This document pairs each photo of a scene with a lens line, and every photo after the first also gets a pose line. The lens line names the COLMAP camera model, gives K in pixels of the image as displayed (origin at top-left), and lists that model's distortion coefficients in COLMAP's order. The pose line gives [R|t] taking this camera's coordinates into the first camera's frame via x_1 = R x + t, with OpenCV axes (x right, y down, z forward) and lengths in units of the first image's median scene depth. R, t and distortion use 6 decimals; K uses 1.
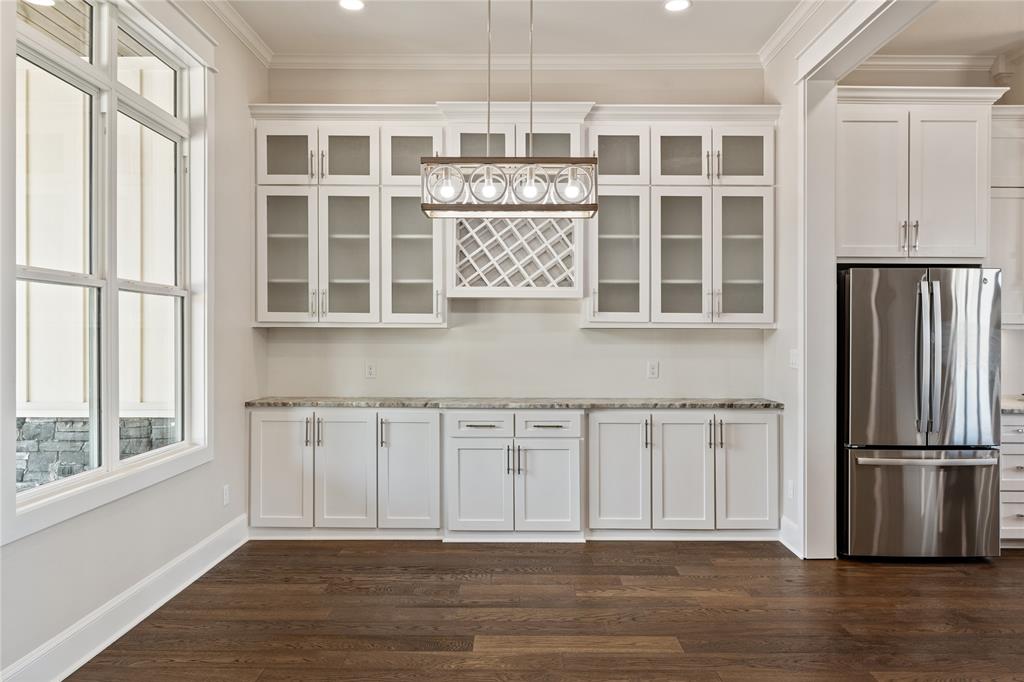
lens RADIAL K [[730.9, 0, 516.4], [0, 730.9, 336.3], [0, 0, 1]] dist [-0.000947, 0.003317]
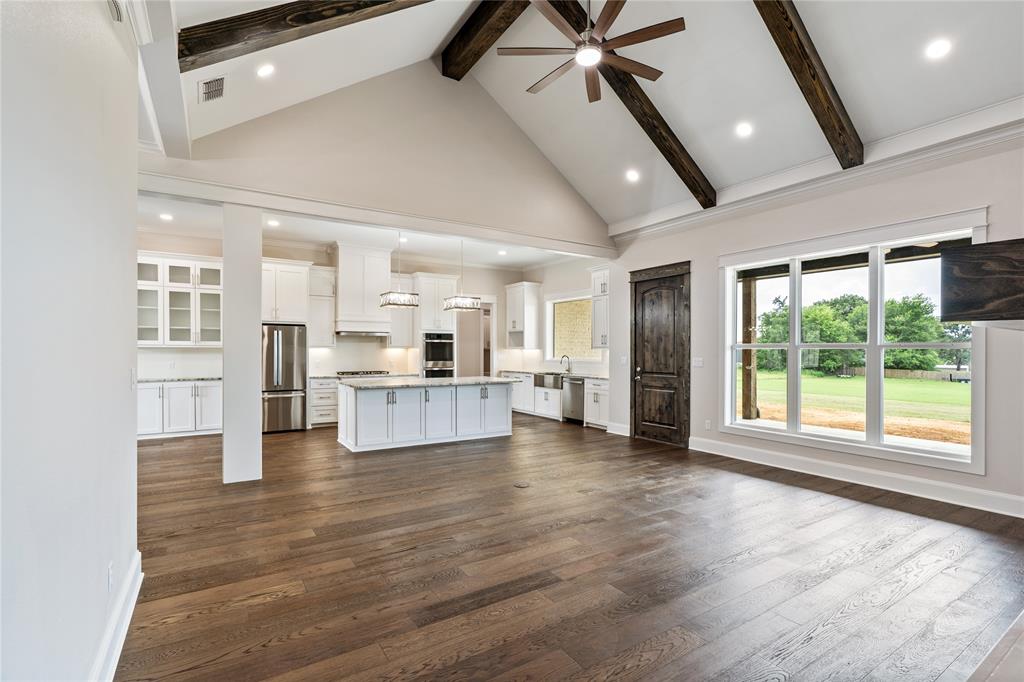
lens RADIAL K [[470.0, 0, 511.2], [0, 470.0, 351.4], [0, 0, 1]] dist [-0.004713, 0.000285]
pose [[0.843927, -0.002984, 0.536449, 0.317645], [0.002028, 0.999995, 0.002372, 0.000394], [-0.536454, -0.000914, 0.843929, -0.863898]]
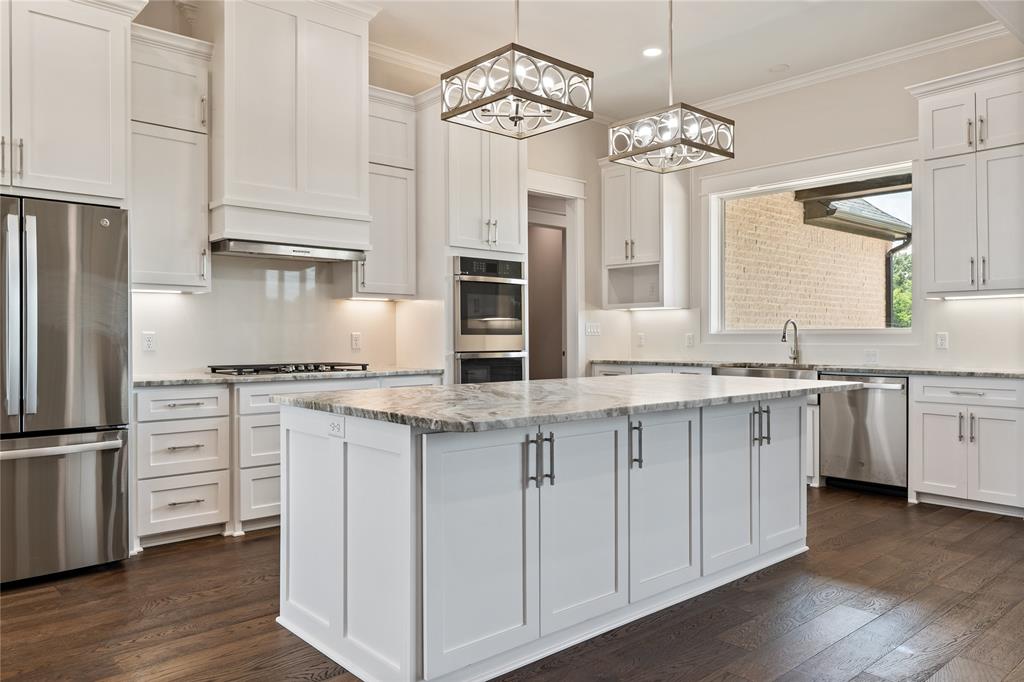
lens RADIAL K [[730.9, 0, 513.3], [0, 730.9, 334.0], [0, 0, 1]] dist [-0.000947, 0.003317]
pose [[0.744263, -0.002692, 0.667882, 0.389120], [0.006331, 0.999975, -0.003025, 0.047369], [-0.667857, 0.006480, 0.744261, 0.083672]]
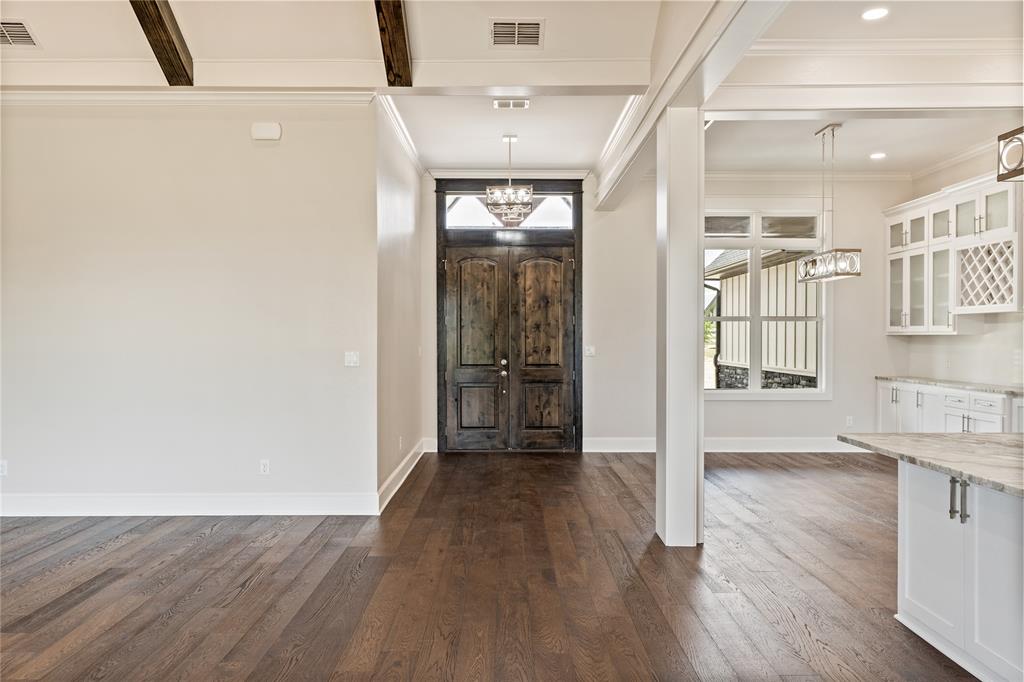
lens RADIAL K [[702.1, 0, 508.8], [0, 702.1, 345.2], [0, 0, 1]] dist [0.003589, 0.002087]
pose [[0.002584, 0.008064, -0.999964, 1.358601], [-0.002051, 0.999965, 0.008059, 0.000428], [0.999995, 0.002031, 0.002601, 0.077467]]
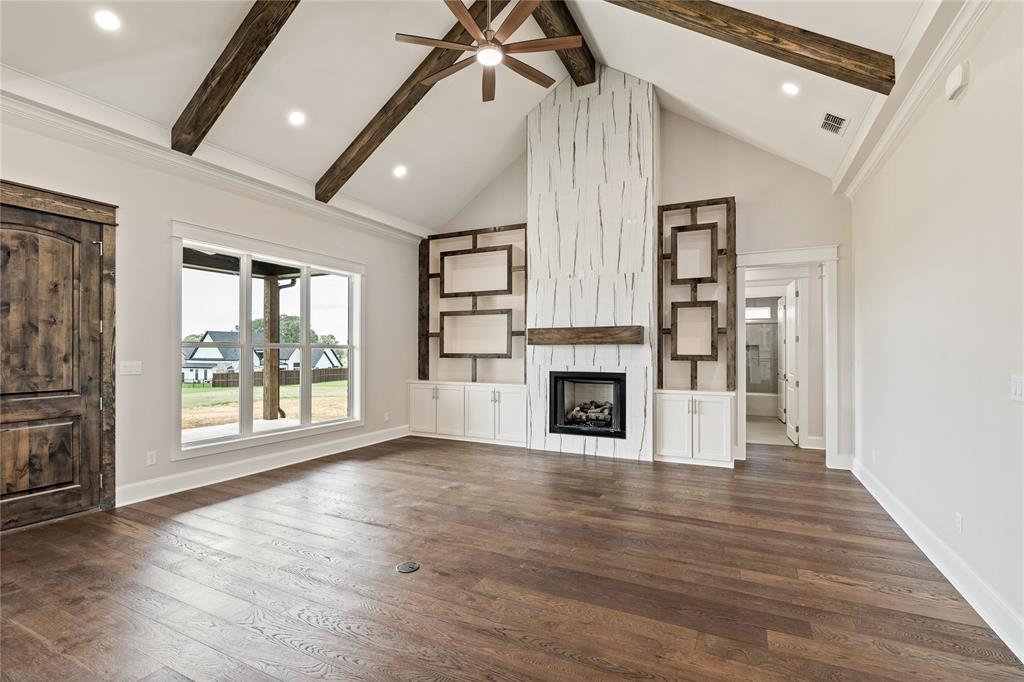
lens RADIAL K [[470.0, 0, 507.7], [0, 470.0, 347.8], [0, 0, 1]] dist [-0.004713, 0.000285]
pose [[-0.893773, -0.001495, 0.448517, 0.471501], [-0.004431, 0.999975, -0.005496, -0.000229], [-0.448498, -0.006900, -0.893757, 0.443225]]
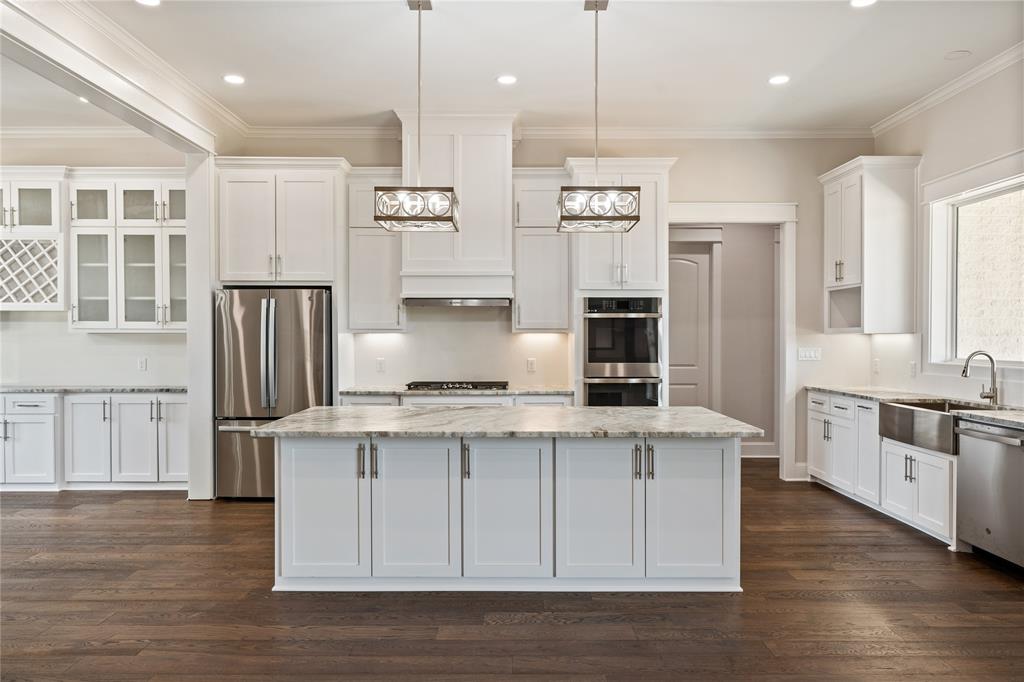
lens RADIAL K [[730.9, 0, 513.9], [0, 730.9, 340.5], [0, 0, 1]] dist [-0.000947, 0.003317]
pose [[0.999990, -0.003250, 0.003210, 0.913245], [0.003239, 0.999989, 0.003486, 0.000248], [-0.003222, -0.003476, 0.999989, -0.348255]]
